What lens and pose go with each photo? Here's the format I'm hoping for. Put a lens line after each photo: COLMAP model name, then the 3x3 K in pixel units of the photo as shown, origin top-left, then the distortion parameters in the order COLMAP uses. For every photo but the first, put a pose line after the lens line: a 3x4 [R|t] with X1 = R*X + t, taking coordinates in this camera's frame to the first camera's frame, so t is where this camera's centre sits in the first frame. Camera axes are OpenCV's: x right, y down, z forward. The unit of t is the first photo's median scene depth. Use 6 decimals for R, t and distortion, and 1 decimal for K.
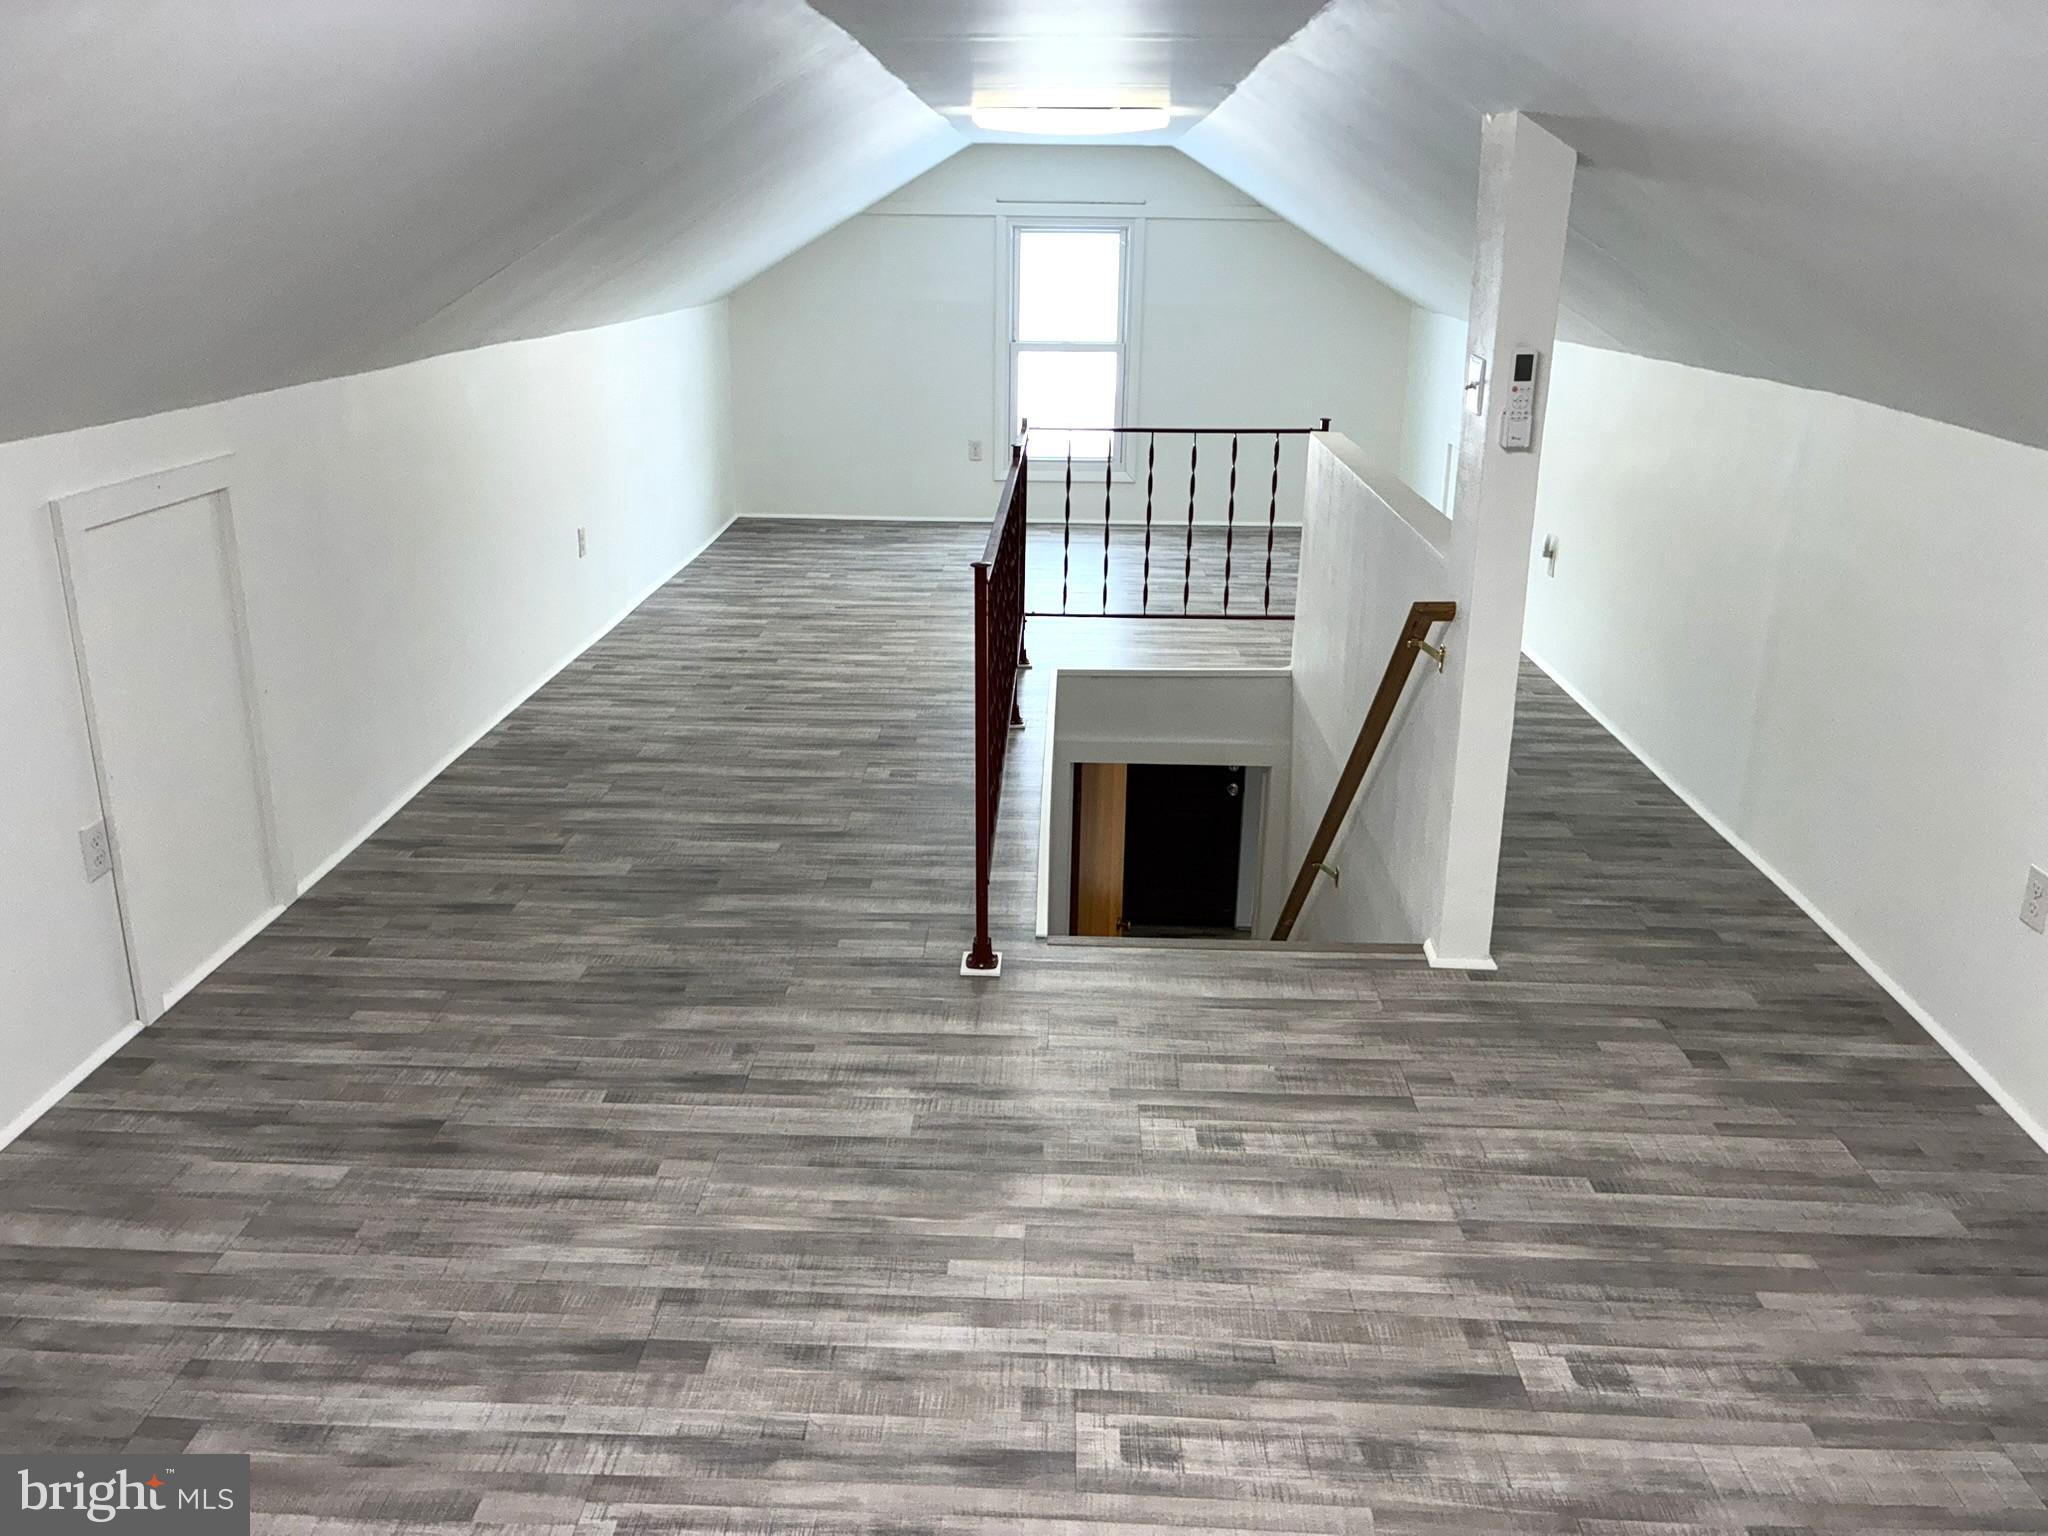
lens RADIAL K [[1554.4, 0, 1020.1], [0, 1554.4, 764.9], [0, 0, 1]] dist [0.012581, -0.010023]
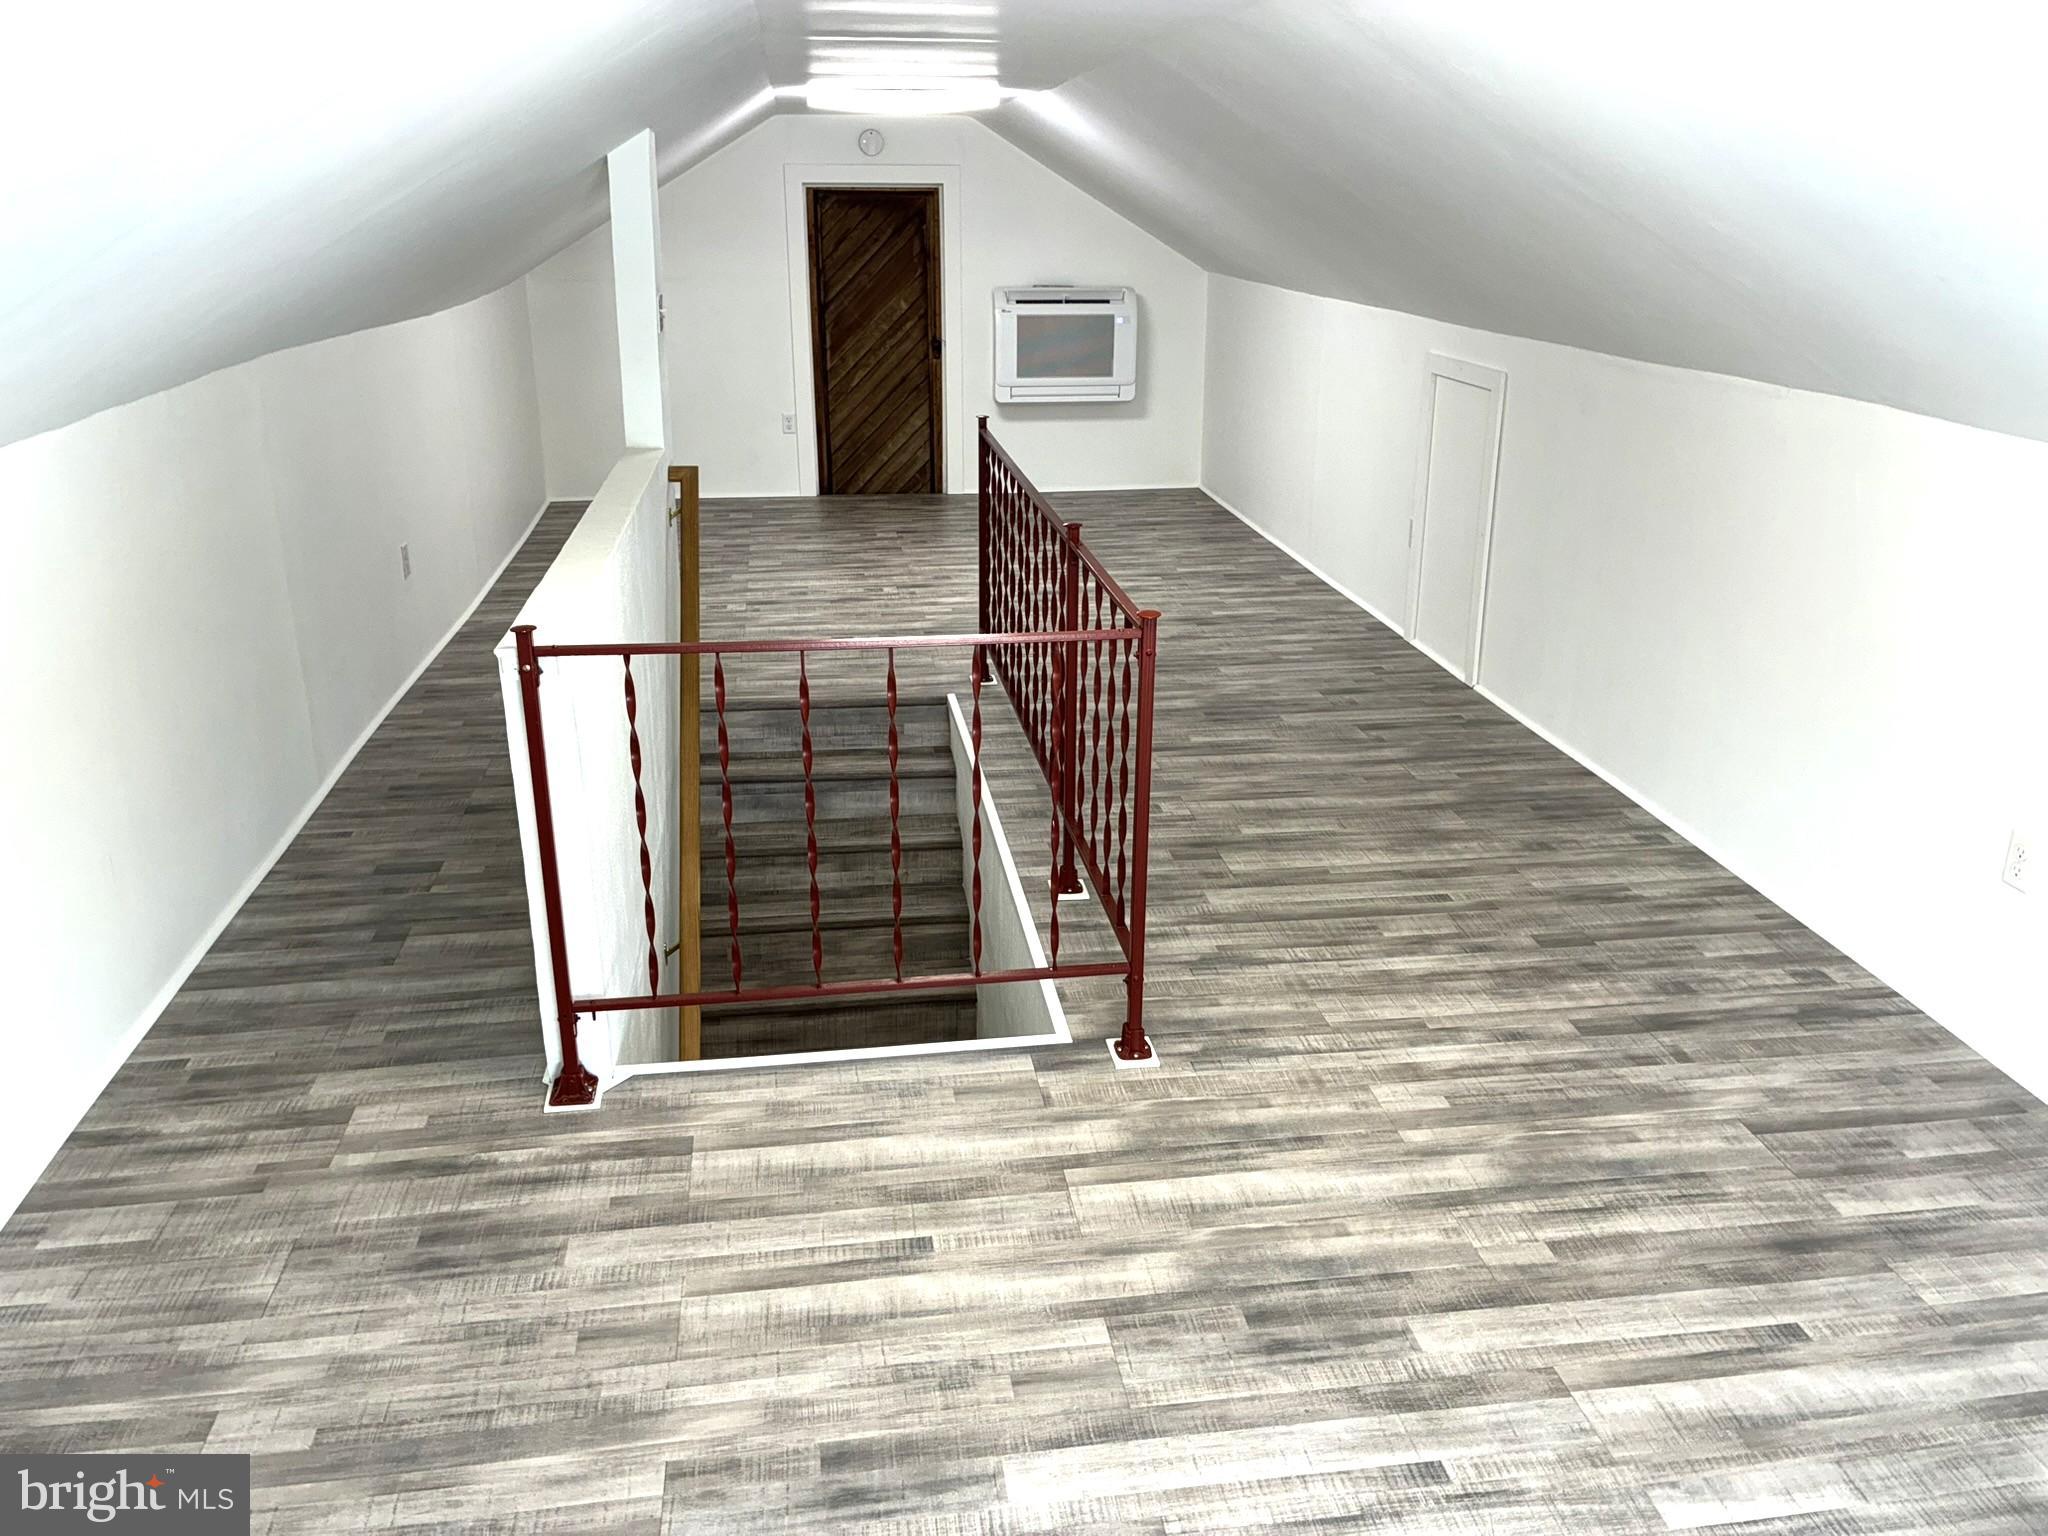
lens RADIAL K [[1554.4, 0, 1025.6], [0, 1554.4, 766.5], [0, 0, 1]] dist [0.012581, -0.010023]
pose [[-0.984246, 0.048748, -0.169949, 0.164955], [-0.069202, 0.778327, 0.624034, -0.636188], [0.162696, 0.625964, -0.762692, 1.818634]]
